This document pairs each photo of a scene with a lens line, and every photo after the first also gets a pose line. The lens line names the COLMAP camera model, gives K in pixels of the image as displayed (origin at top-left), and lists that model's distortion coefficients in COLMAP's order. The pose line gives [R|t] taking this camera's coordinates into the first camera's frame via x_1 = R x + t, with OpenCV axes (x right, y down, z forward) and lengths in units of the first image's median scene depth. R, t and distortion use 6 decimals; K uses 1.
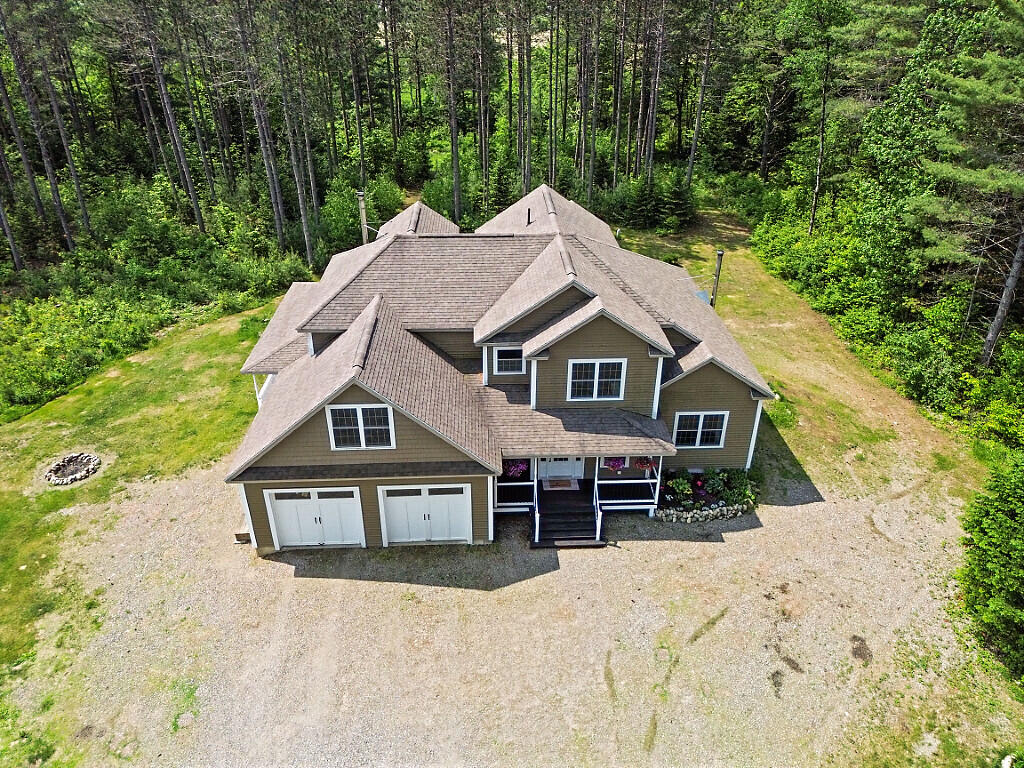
lens RADIAL K [[722.4, 0, 512.0], [0, 722.4, 384.0], [0, 0, 1]] dist [0.073253, -0.064660]
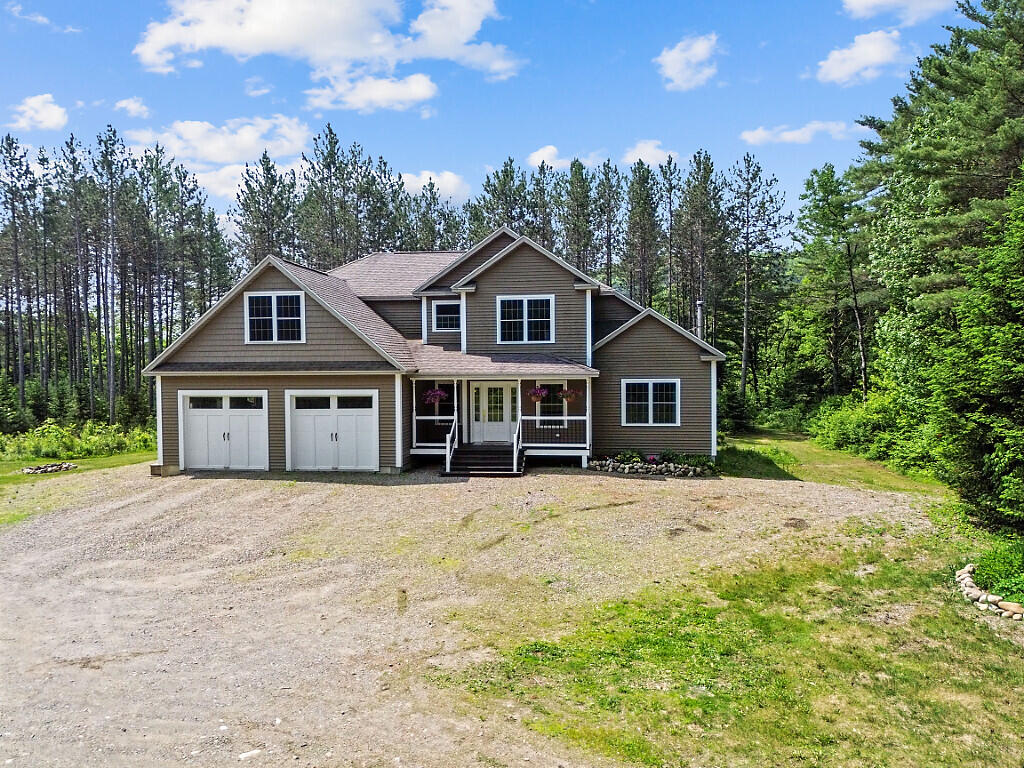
lens RADIAL K [[722.4, 0, 512.0], [0, 722.4, 384.0], [0, 0, 1]] dist [0.073253, -0.064660]
pose [[0.985390, -0.003100, -0.170284, 0.269956], [-0.075542, 0.888145, -0.453312, 0.529297], [0.152642, 0.459553, 0.874935, 0.174240]]
